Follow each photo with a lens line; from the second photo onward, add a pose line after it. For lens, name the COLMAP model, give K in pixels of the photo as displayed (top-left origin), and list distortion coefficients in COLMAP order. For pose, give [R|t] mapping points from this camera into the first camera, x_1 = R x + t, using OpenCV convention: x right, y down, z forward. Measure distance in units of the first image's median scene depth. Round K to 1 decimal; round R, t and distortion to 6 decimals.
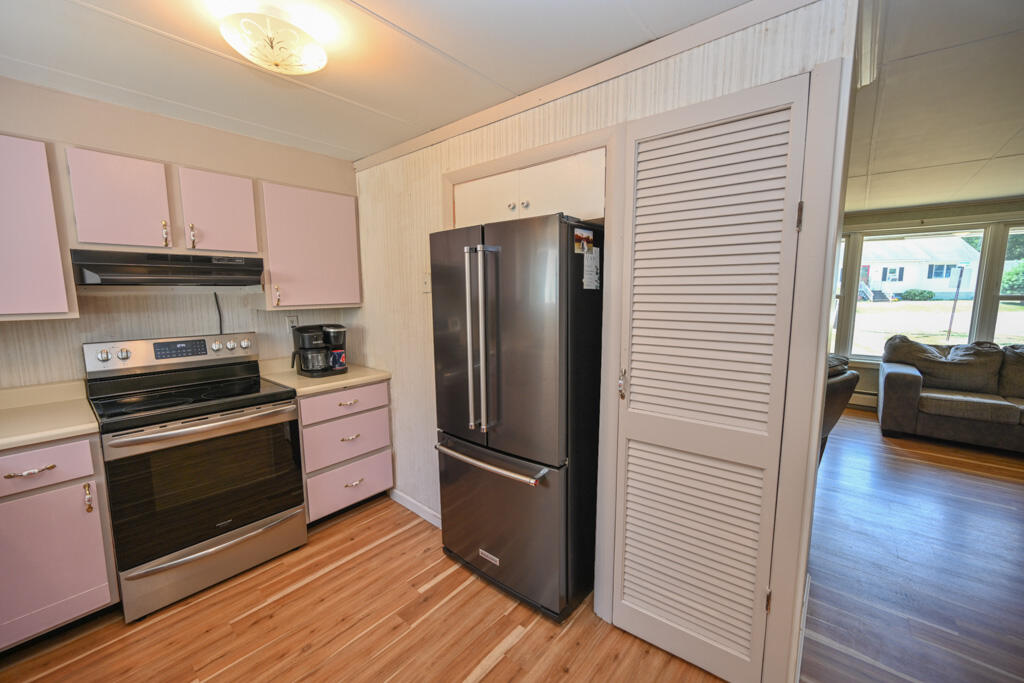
lens RADIAL K [[404.6, 0, 506.3], [0, 404.6, 339.2], [0, 0, 1]] dist [0.001228, -0.000912]
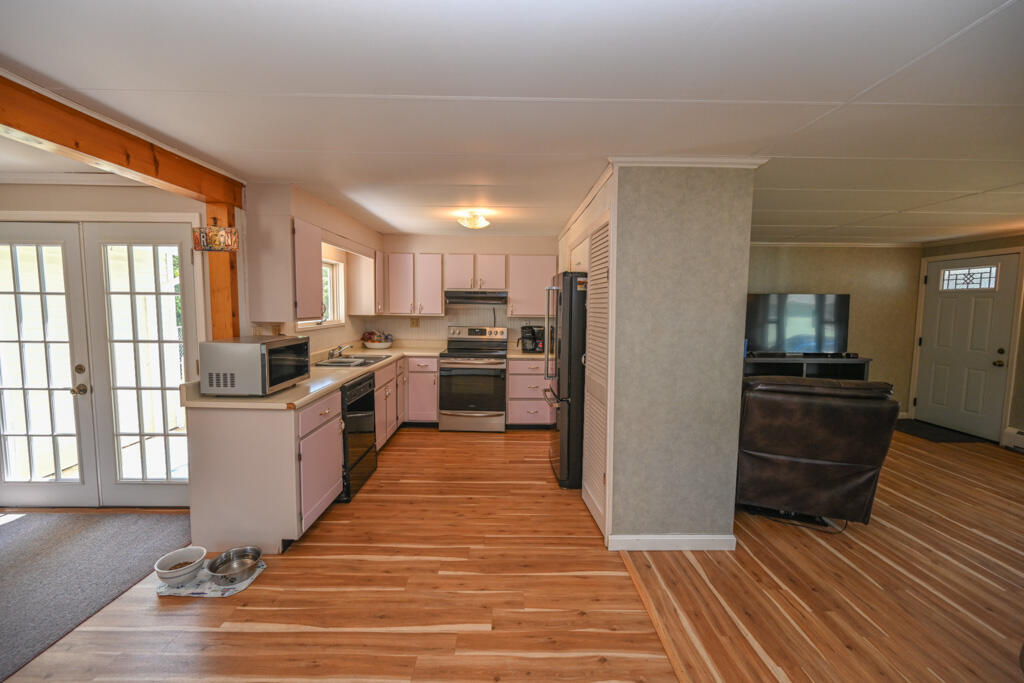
lens RADIAL K [[404.6, 0, 507.6], [0, 404.6, 337.8], [0, 0, 1]] dist [0.001228, -0.000912]
pose [[0.652402, 0.075585, -0.754094, 1.065898], [-0.107993, 0.994132, 0.006215, 0.025359], [0.750139, 0.077383, 0.656737, -0.372636]]
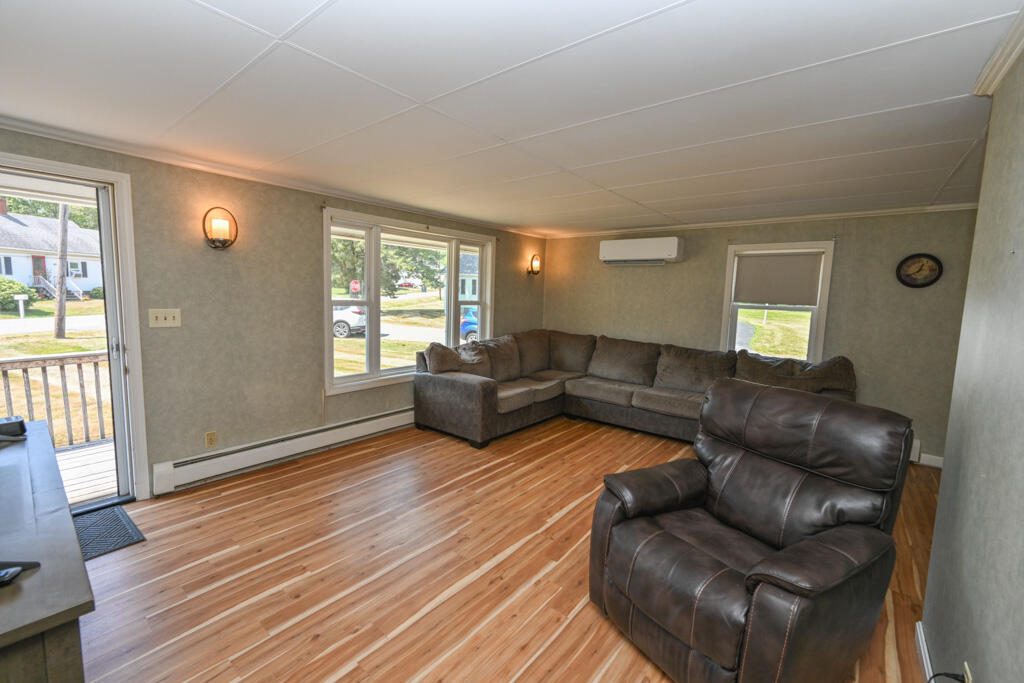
lens RADIAL K [[427.0, 0, 509.3], [0, 427.0, 340.3], [0, 0, 1]] dist [0.000294, -0.000029]
pose [[-0.029370, -0.101722, 0.994379, -0.095971], [0.098003, 0.989722, 0.104140, -0.207334], [-0.994753, 0.100510, -0.019099, 1.664302]]
